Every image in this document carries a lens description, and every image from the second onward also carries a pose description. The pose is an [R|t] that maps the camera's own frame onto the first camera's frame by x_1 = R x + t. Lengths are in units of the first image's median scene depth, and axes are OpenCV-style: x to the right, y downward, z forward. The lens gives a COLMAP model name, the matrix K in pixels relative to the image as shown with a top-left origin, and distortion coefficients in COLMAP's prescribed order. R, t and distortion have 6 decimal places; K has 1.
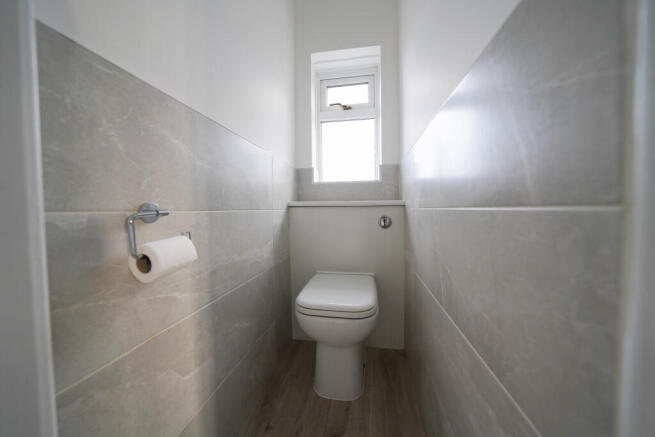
lens RADIAL K [[229.5, 0, 329.2], [0, 229.5, 217.9], [0, 0, 1]] dist [-0.012048, 0.001057]
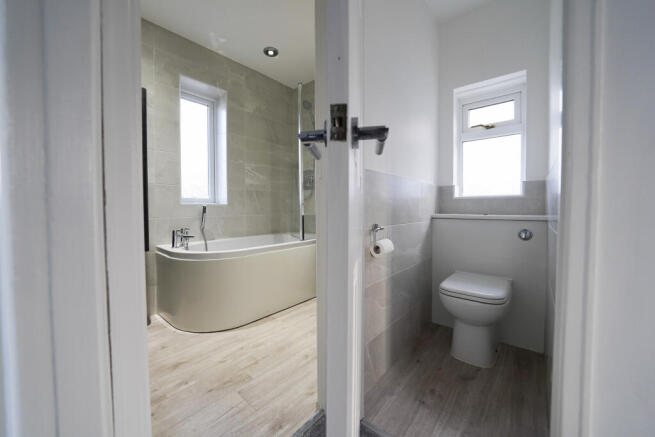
lens RADIAL K [[241.4, 0, 323.1], [0, 241.4, 218.1], [0, 0, 1]] dist [-0.023712, 0.001459]
pose [[0.849844, 0.022154, -0.526568, 0.012659], [-0.024958, 0.999687, 0.001778, -0.038275], [0.526442, 0.011631, 0.850131, -0.481227]]
